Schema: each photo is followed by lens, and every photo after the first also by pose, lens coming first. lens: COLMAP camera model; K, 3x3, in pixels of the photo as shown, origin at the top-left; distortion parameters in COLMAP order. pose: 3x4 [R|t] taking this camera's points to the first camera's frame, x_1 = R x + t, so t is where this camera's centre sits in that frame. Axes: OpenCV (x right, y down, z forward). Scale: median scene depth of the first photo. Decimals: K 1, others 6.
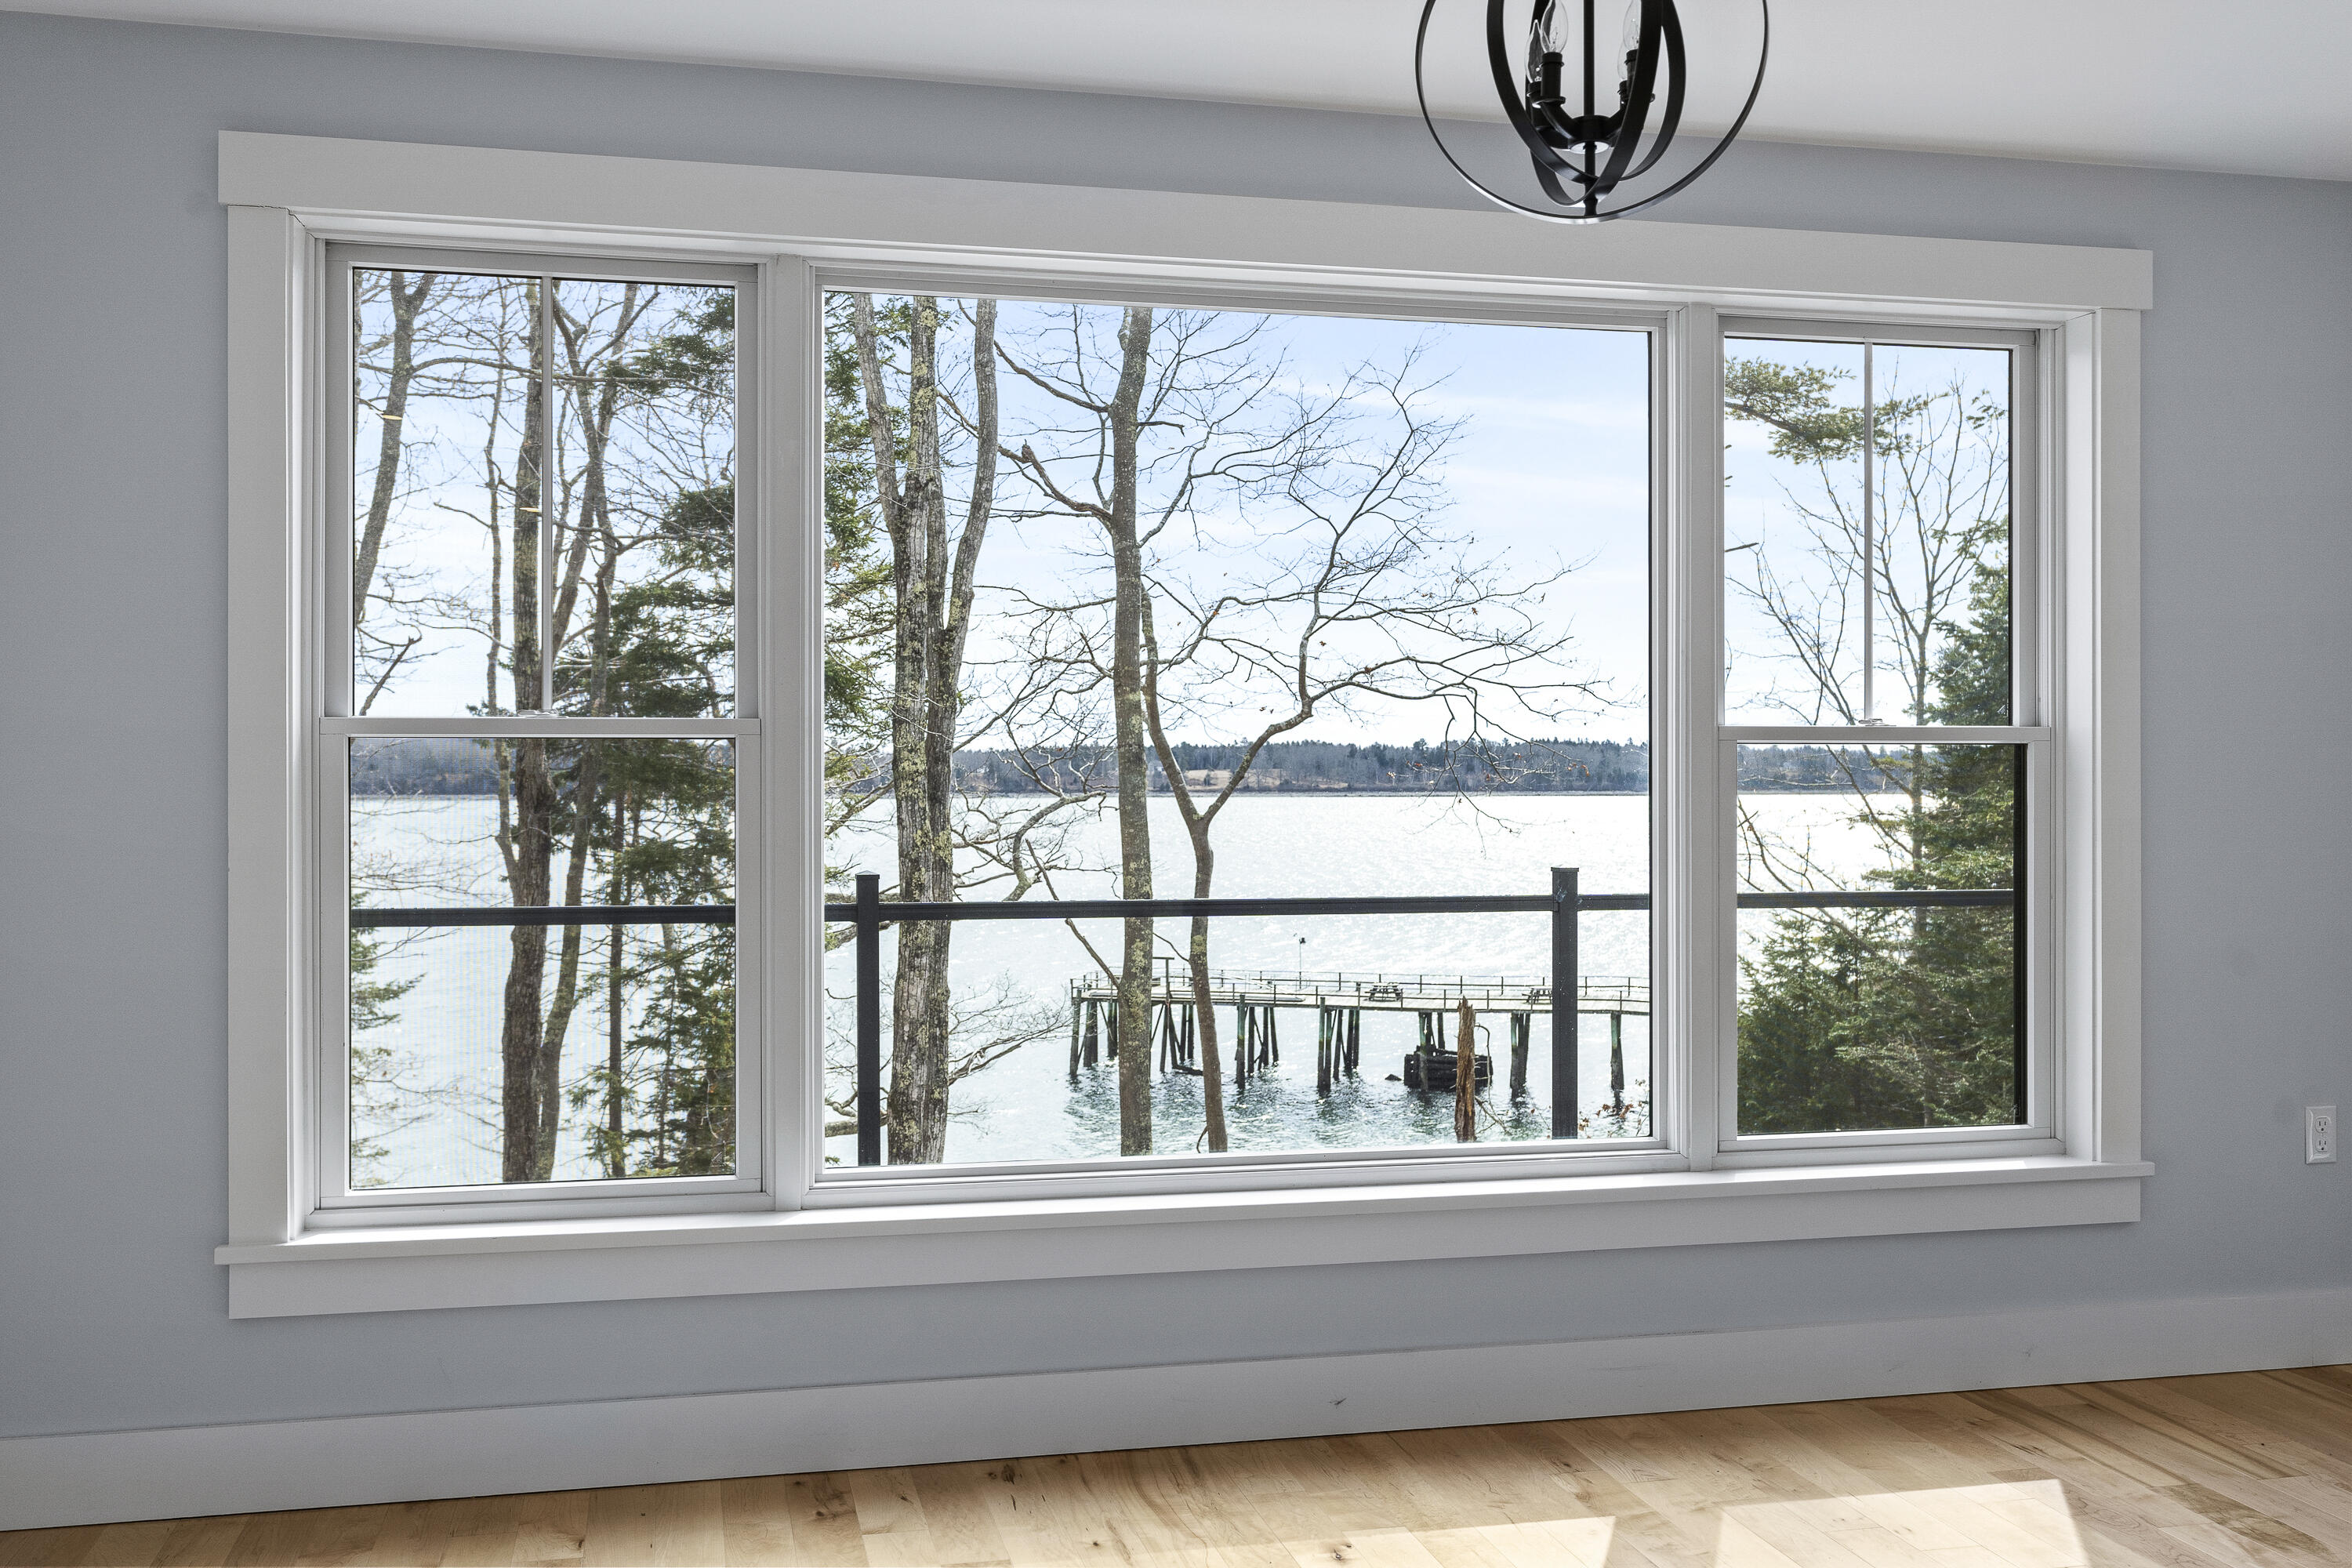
lens RADIAL K [[2175.0, 0, 1176.0], [0, 2175.0, 784.0], [0, 0, 1]] dist [0.052274, -0.205789]
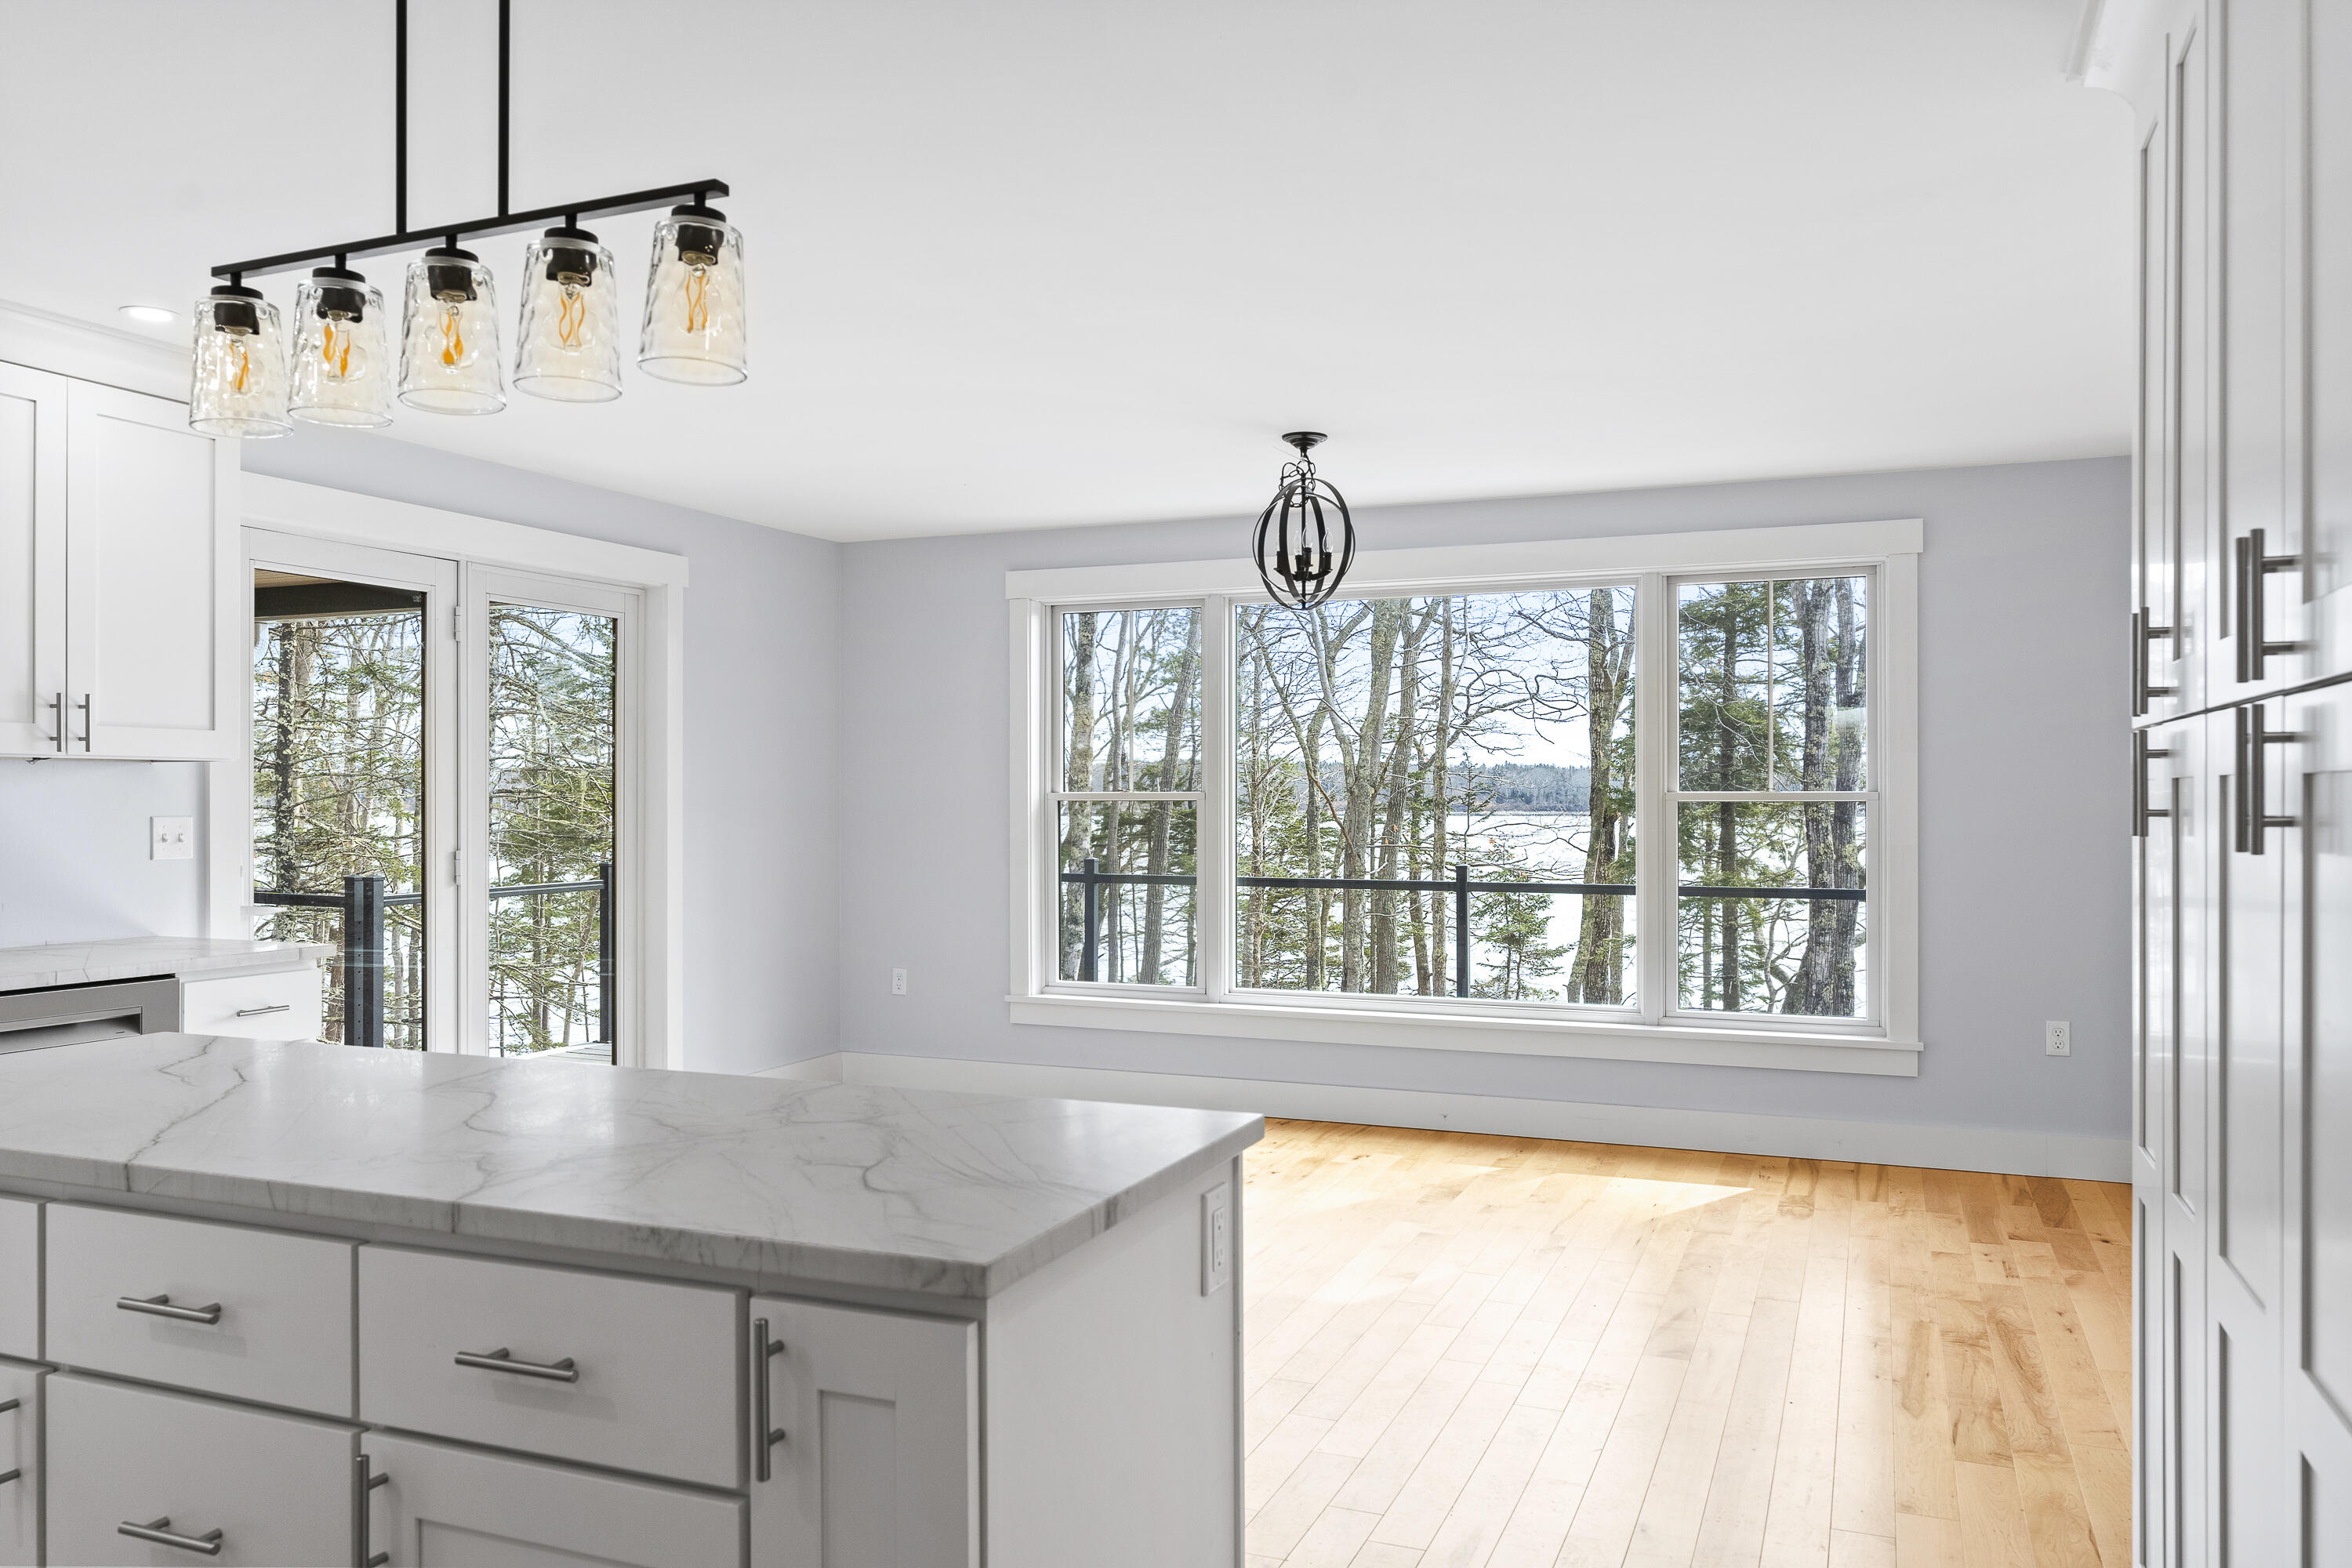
lens RADIAL K [[1690.7, 0, 1179.0], [0, 1690.7, 783.9], [0, 0, 1]] dist [-0.000445, 0.000490]
pose [[0.814196, -0.005719, -0.580562, 0.742895], [-0.001120, 0.999934, -0.011420, -0.015801], [0.580589, 0.009948, 0.814136, -0.443684]]
